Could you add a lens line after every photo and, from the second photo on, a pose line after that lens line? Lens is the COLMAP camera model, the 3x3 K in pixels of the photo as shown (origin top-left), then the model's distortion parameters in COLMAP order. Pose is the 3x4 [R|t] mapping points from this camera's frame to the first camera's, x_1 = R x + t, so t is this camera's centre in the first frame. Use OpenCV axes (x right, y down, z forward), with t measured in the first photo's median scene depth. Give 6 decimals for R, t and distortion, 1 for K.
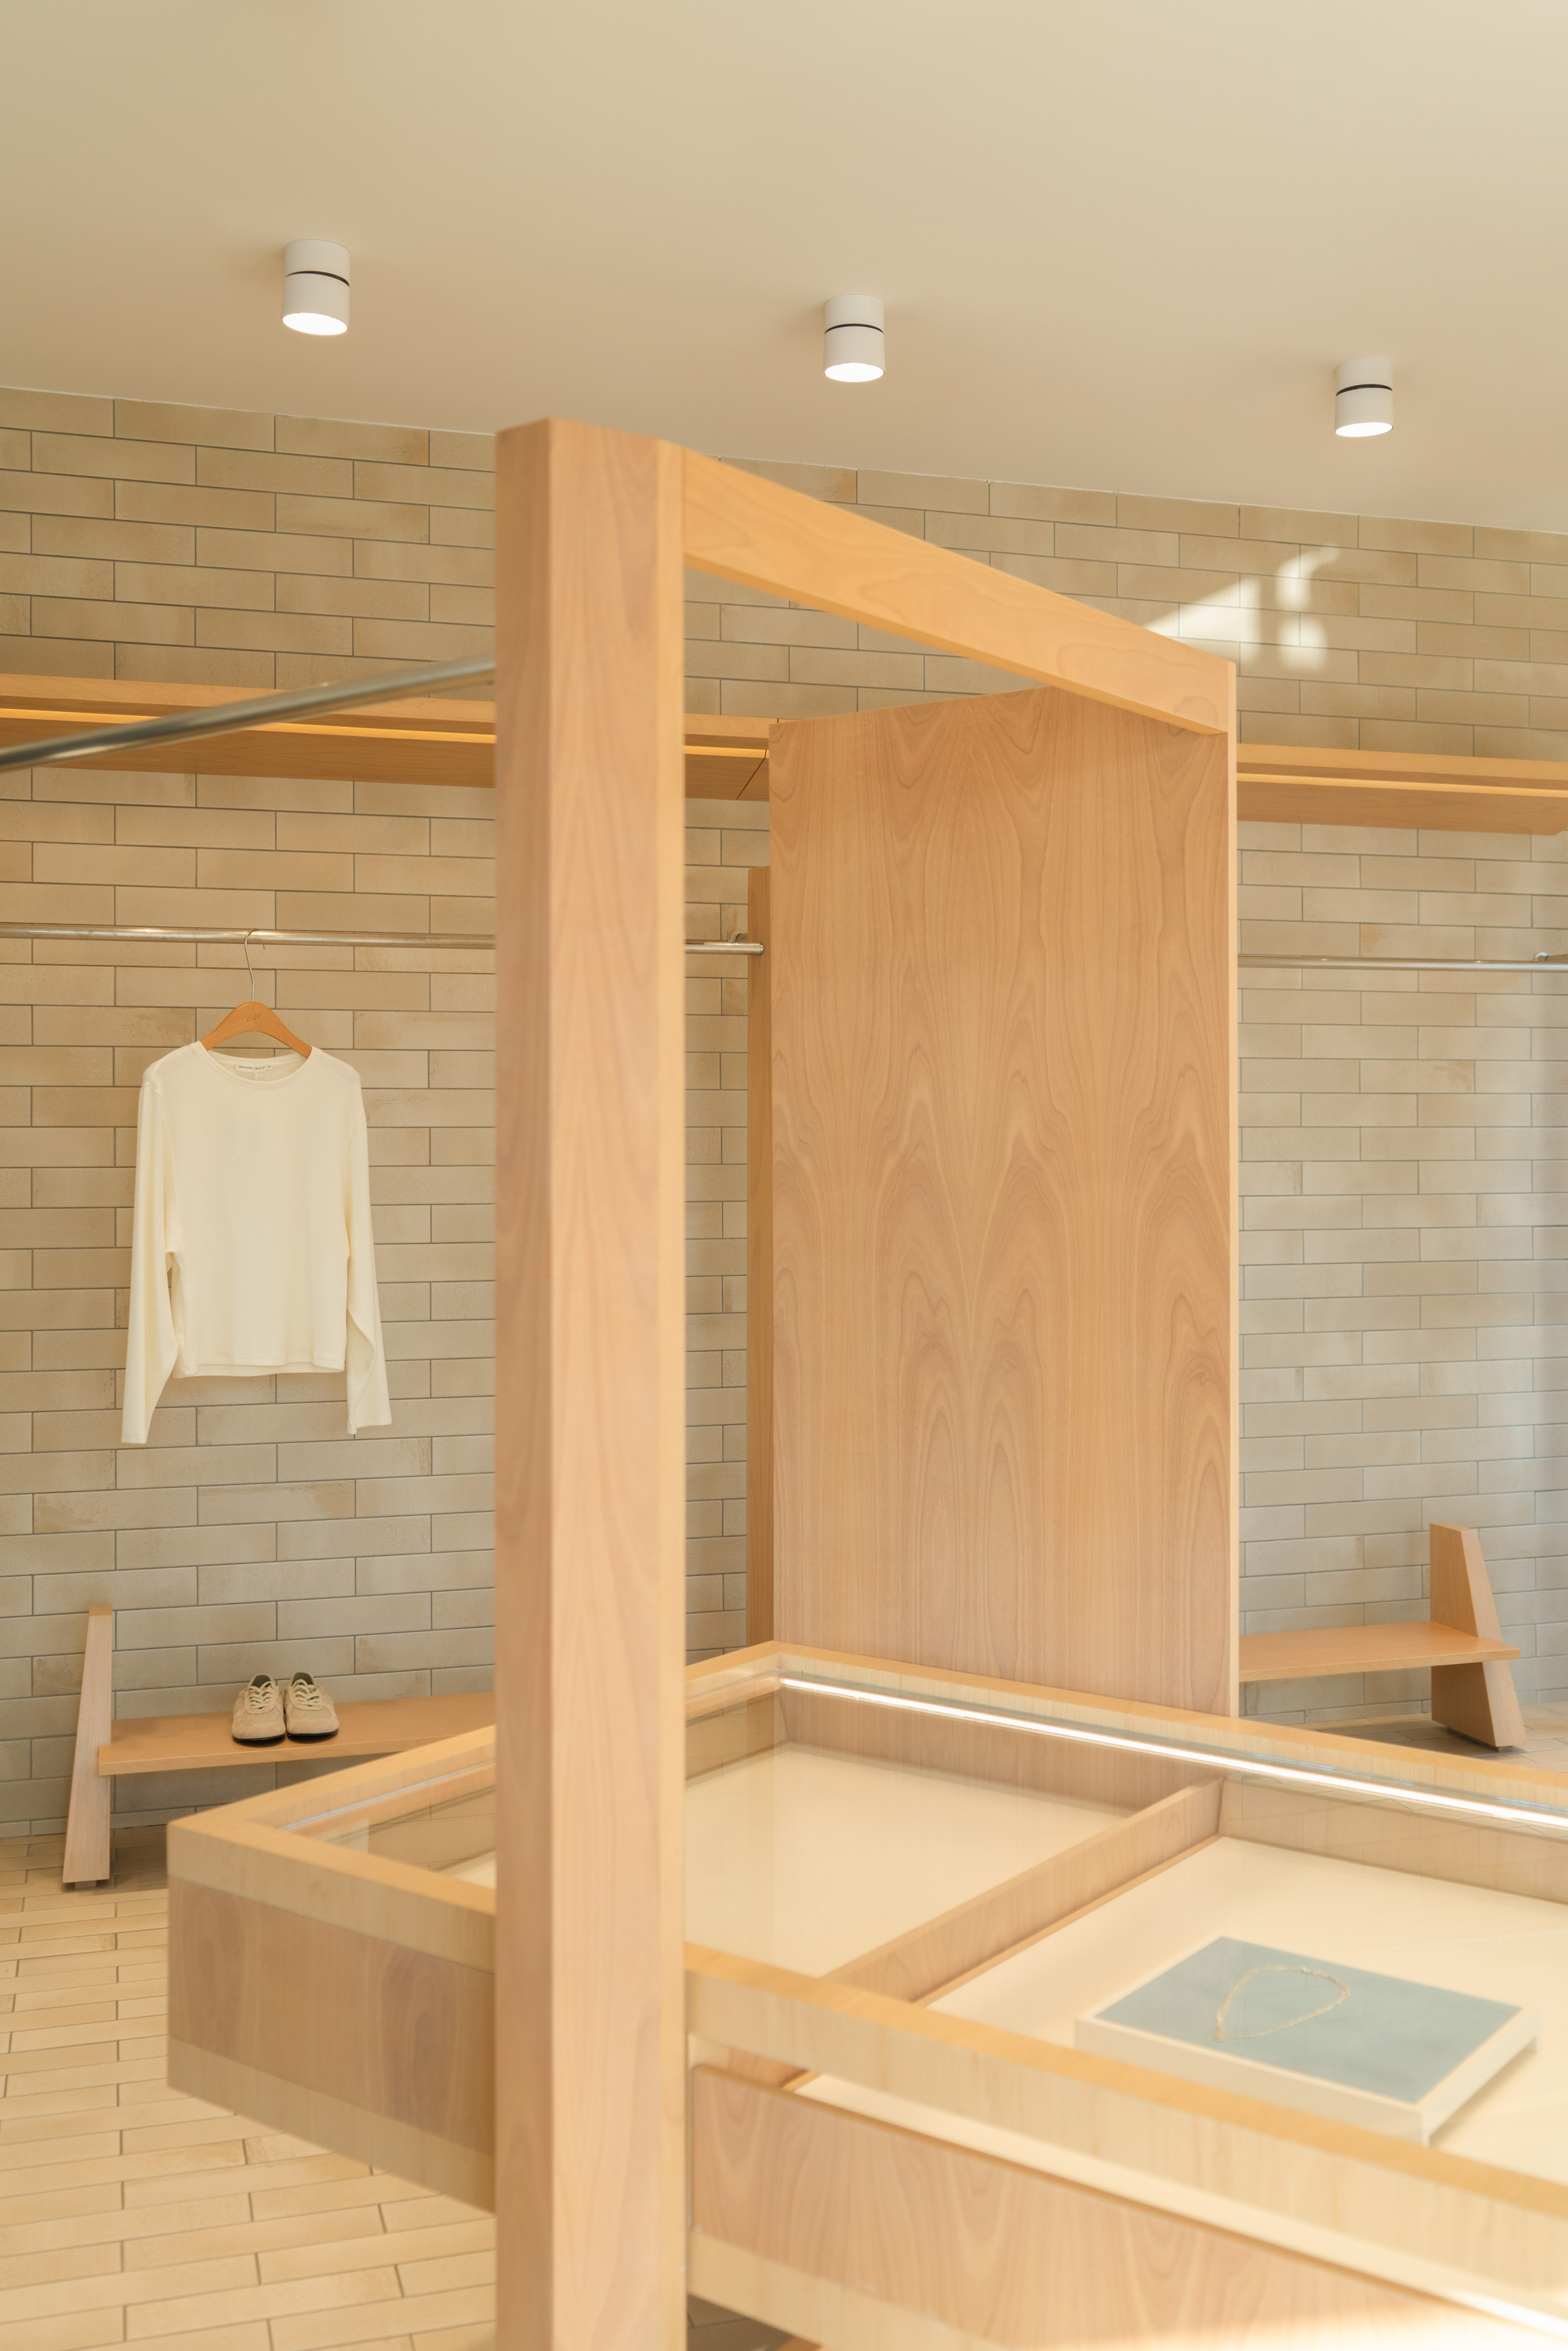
lens RADIAL K [[2194.3, 0, 770.9], [0, 2194.3, 1120.1], [0, 0, 1]] dist [0.012080, 0.000000]
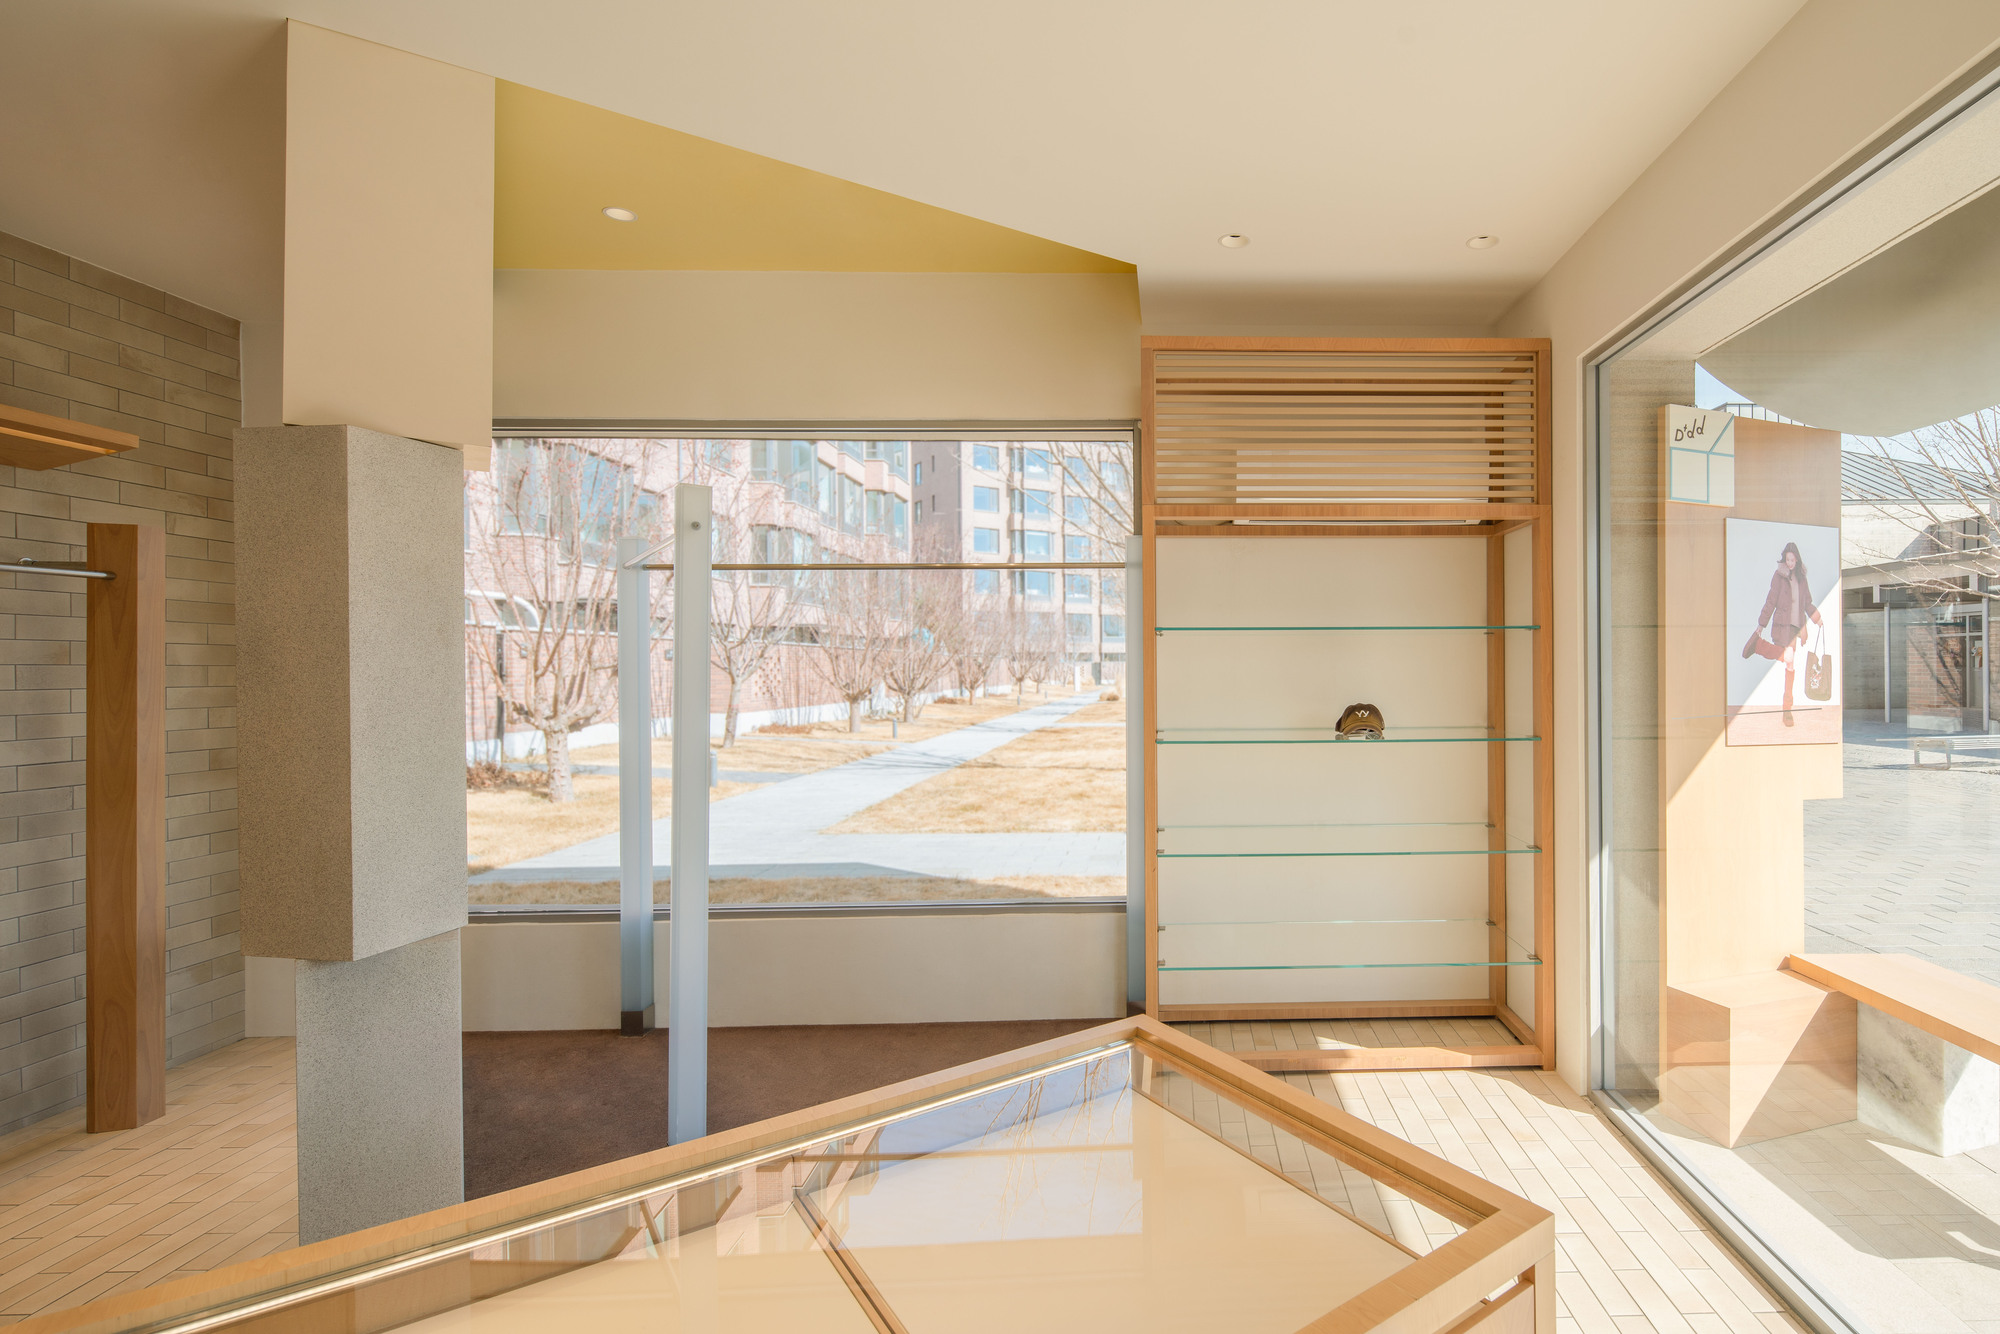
lens RADIAL K [[974.4, 0, 1198.2], [0, 974.4, 671.3], [0, 0, 1]] dist [0.009299, -0.005181]
pose [[0.256850, -0.004205, 0.966442, -0.067527], [-0.003572, 0.999980, 0.005300, -0.027400], [-0.966445, -0.004814, 0.256830, 0.330100]]
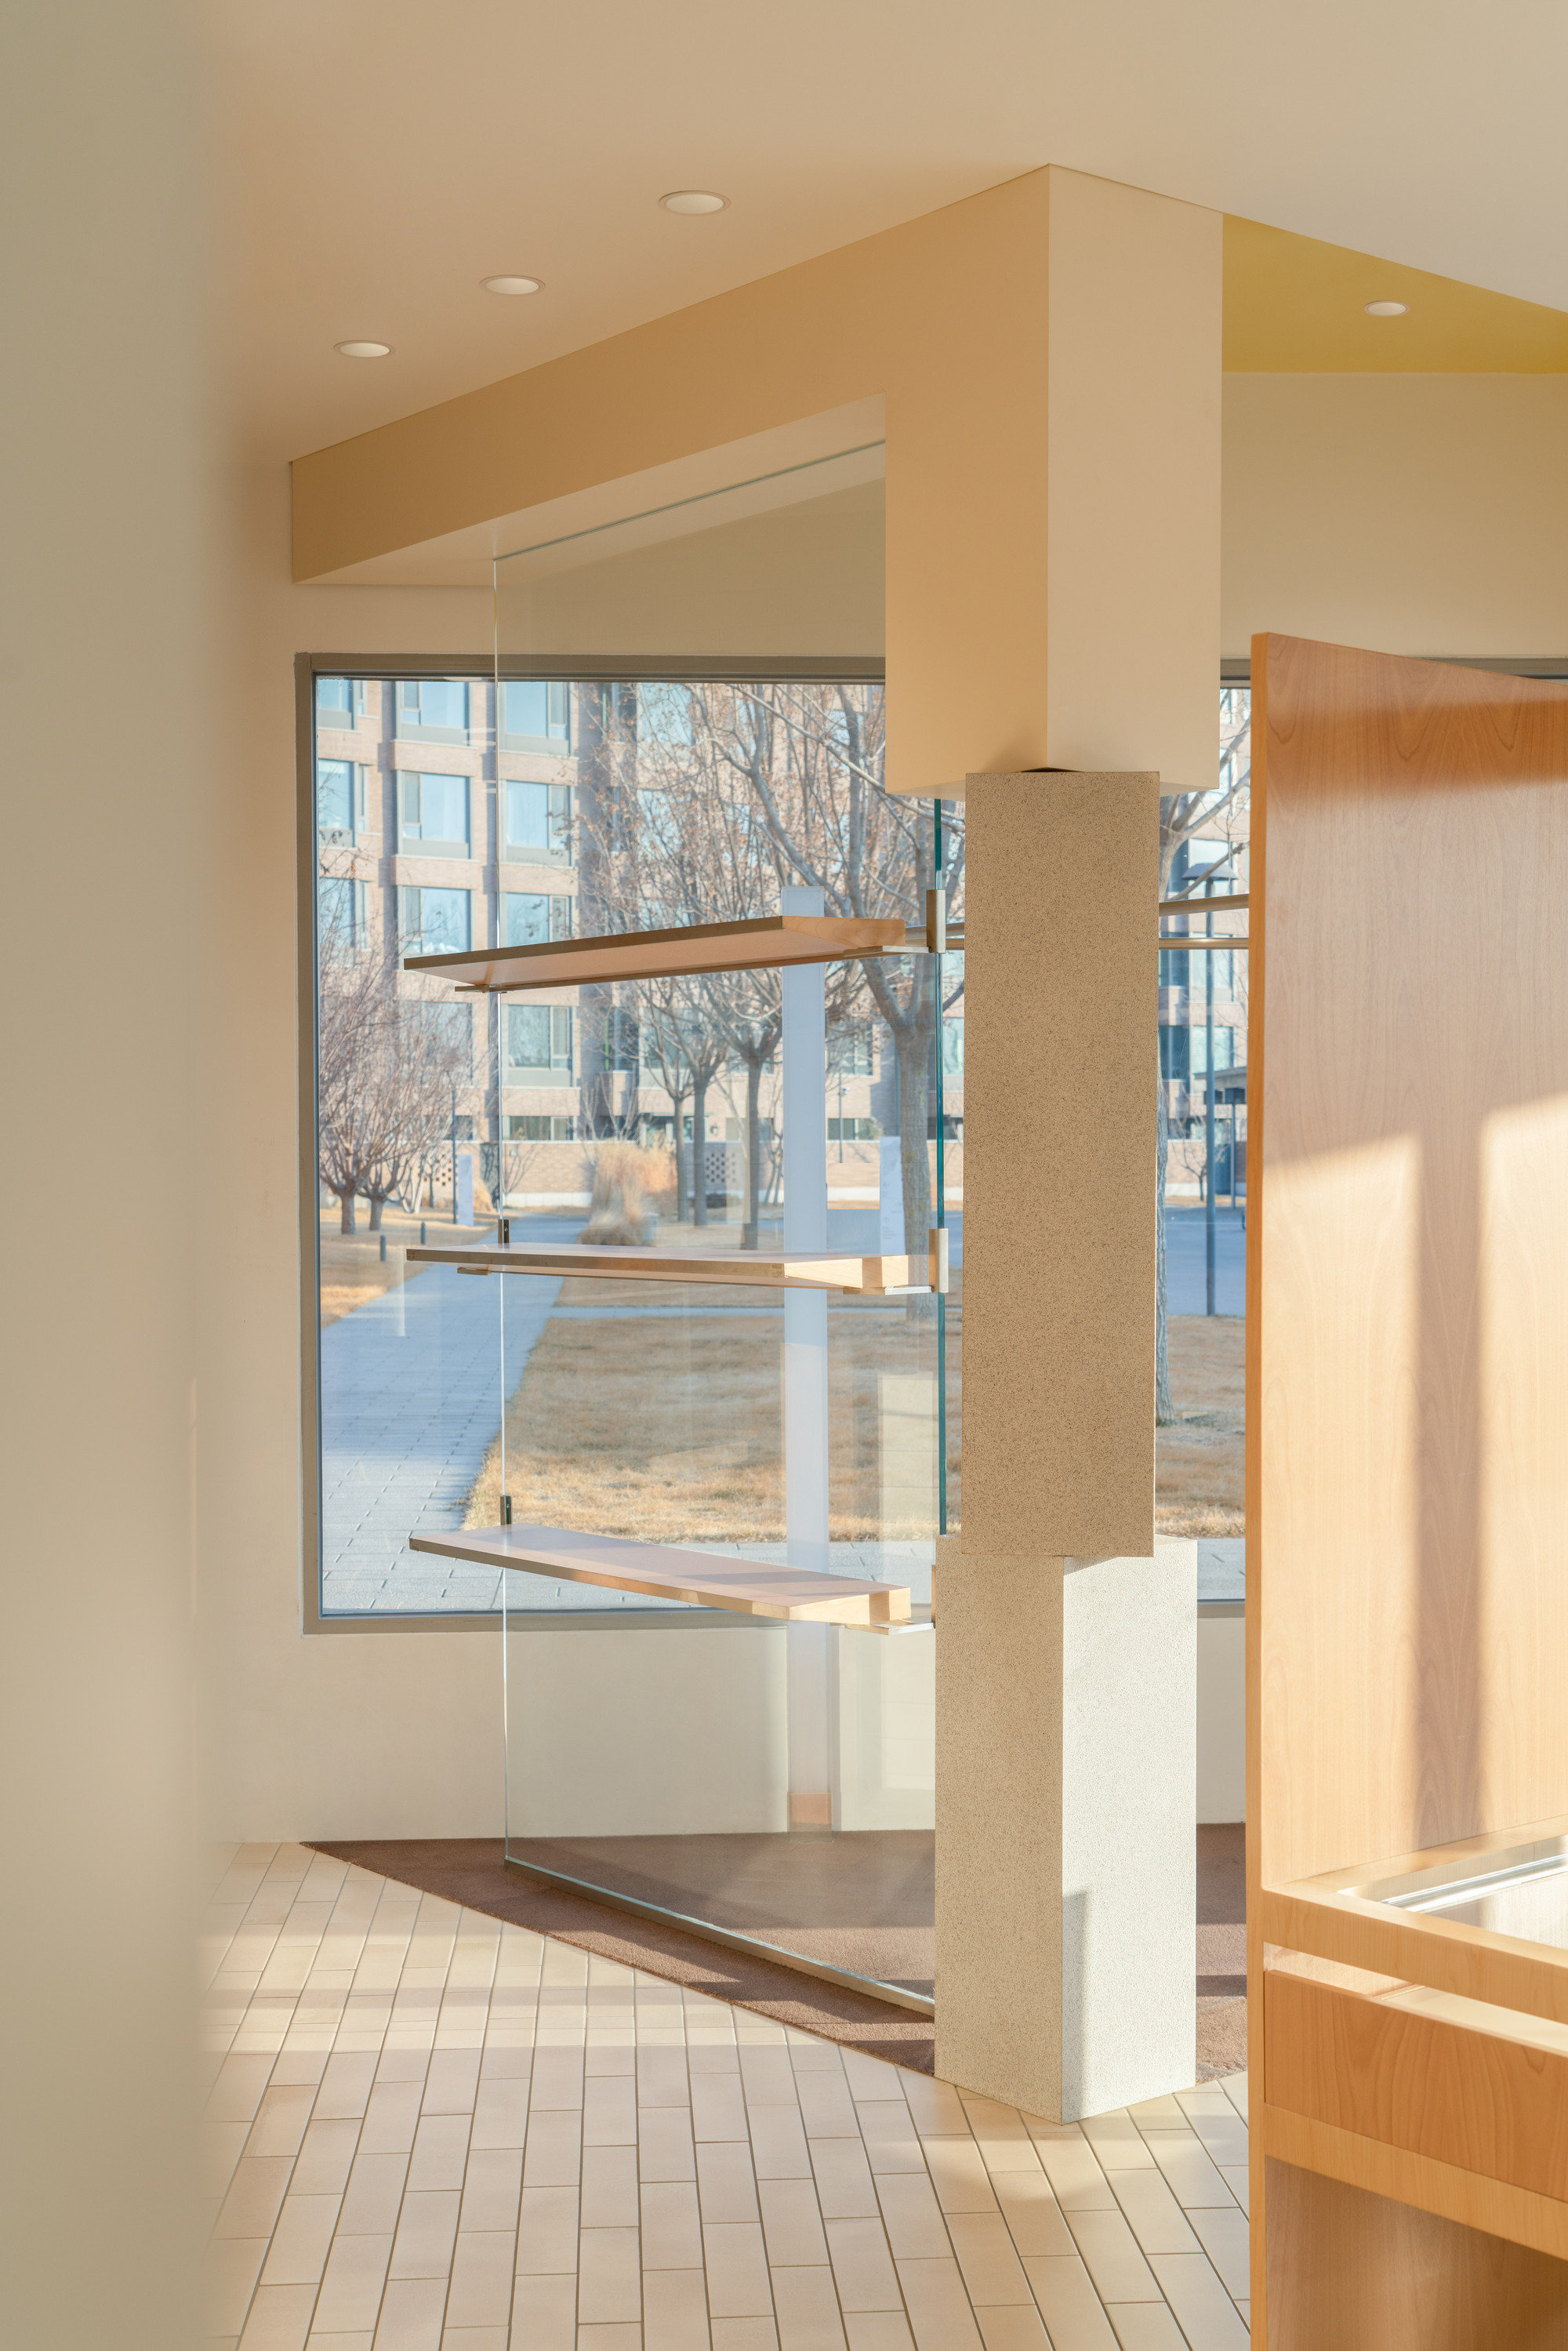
lens RADIAL K [[2887.5, 0, 790.8], [0, 2887.5, 1174.2], [0, 0, 1]] dist [0.055130, 0.000000]
pose [[0.225995, -0.006295, 0.974108, -1.034384], [-0.002357, 0.999973, 0.007009, -0.009207], [-0.974126, -0.003879, 0.225974, 0.996686]]
